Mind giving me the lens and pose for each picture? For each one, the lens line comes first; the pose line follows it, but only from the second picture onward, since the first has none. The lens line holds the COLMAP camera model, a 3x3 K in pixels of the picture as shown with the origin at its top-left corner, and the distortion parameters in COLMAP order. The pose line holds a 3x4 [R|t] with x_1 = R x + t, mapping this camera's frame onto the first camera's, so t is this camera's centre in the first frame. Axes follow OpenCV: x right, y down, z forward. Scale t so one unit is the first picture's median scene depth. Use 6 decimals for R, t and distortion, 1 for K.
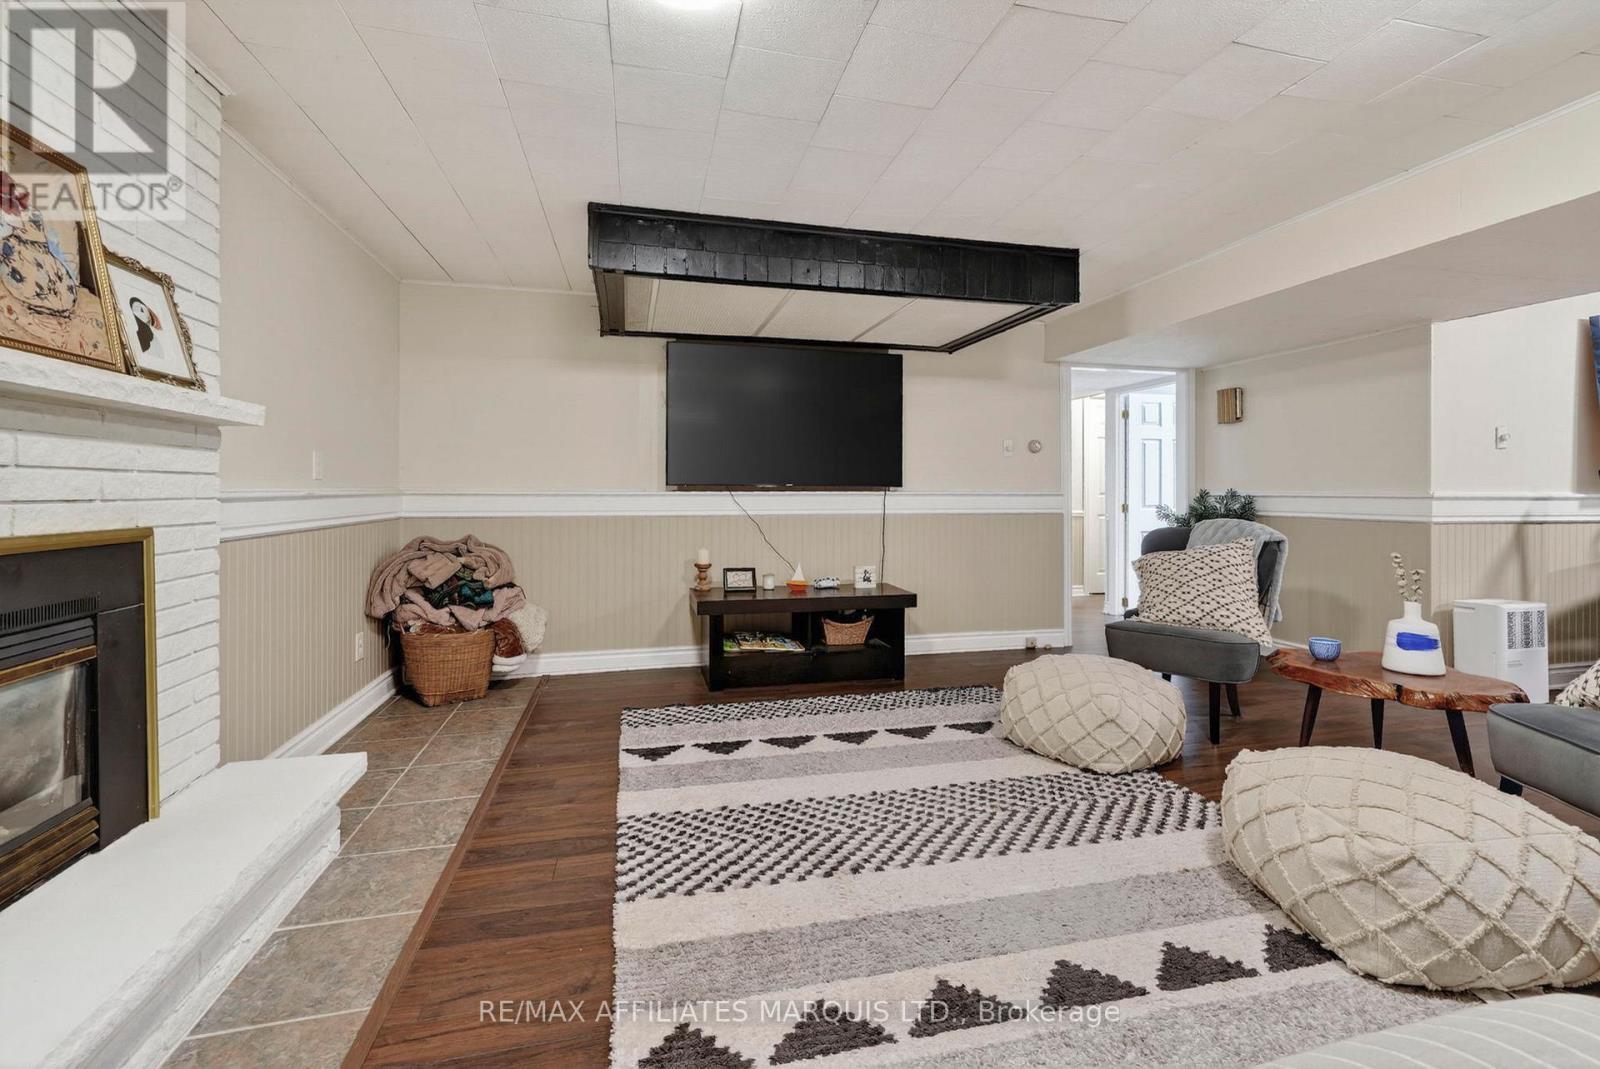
lens RADIAL K [[687.2, 0, 797.3], [0, 687.2, 492.2], [0, 0, 1]] dist [-0.002262, -0.000236]
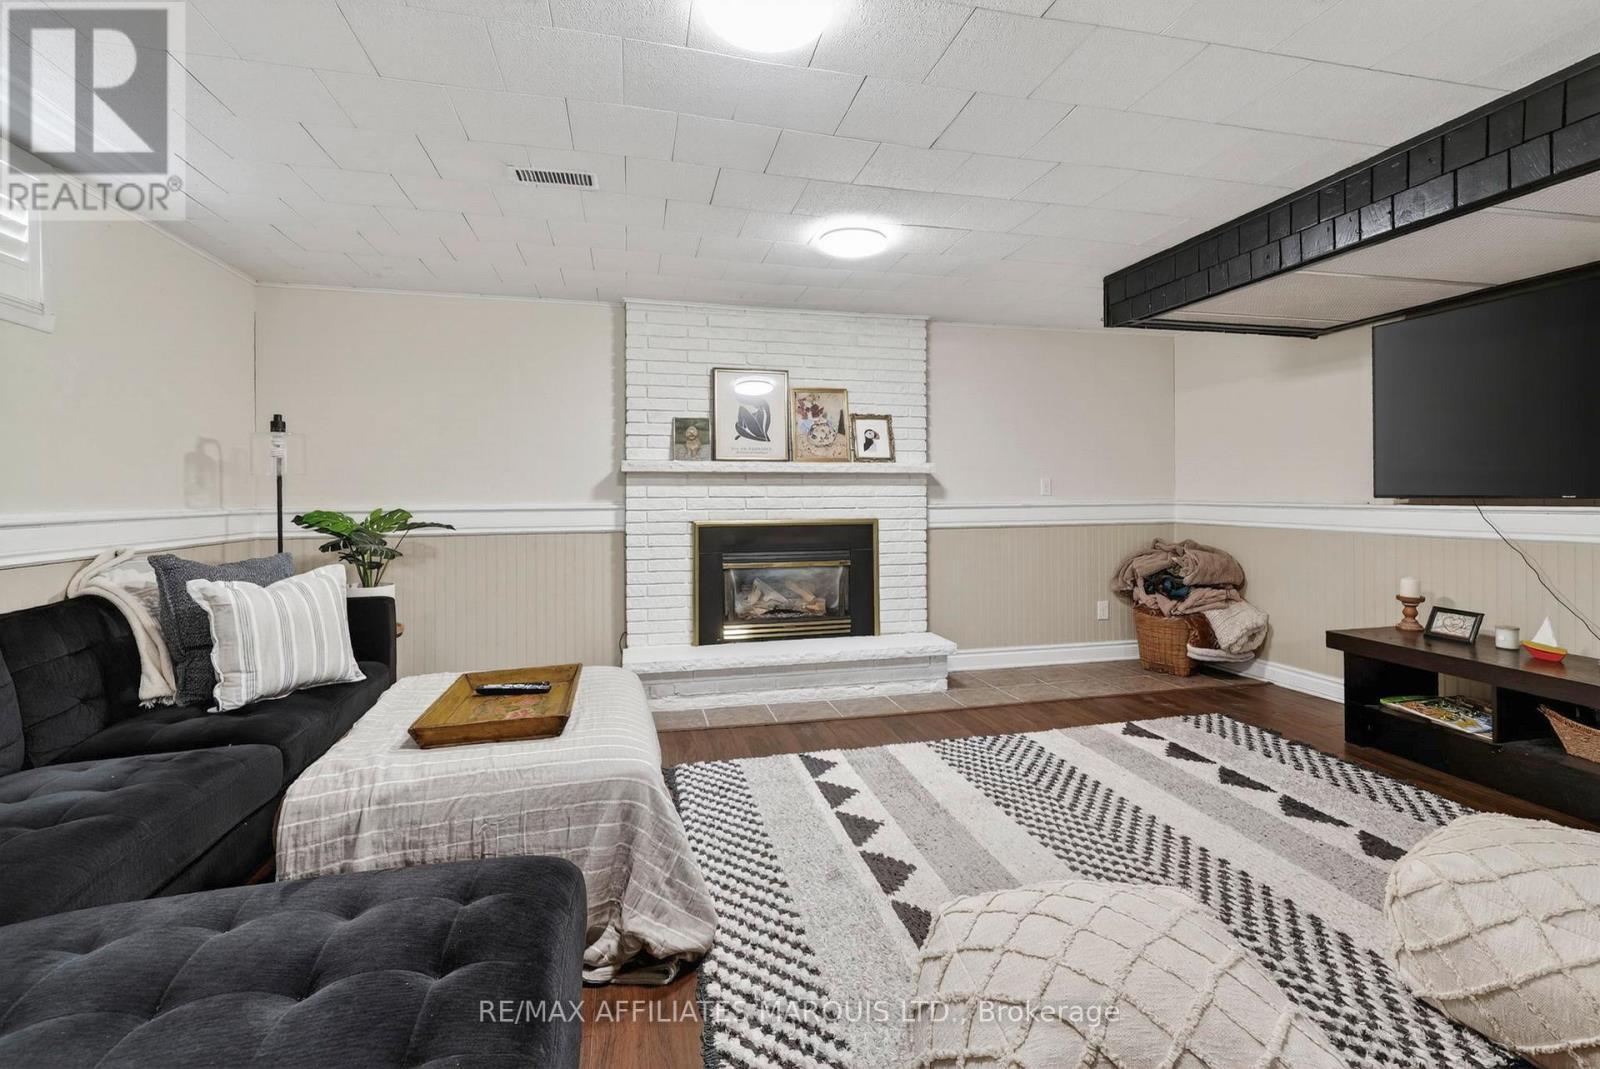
lens RADIAL K [[687.2, 0, 797.3], [0, 687.2, 492.2], [0, 0, 1]] dist [-0.002262, -0.000236]
pose [[-0.000433, -0.006372, -0.999980, 0.747549], [0.003553, 0.999973, -0.006374, -0.015042], [0.999994, -0.003556, -0.000411, 0.339480]]
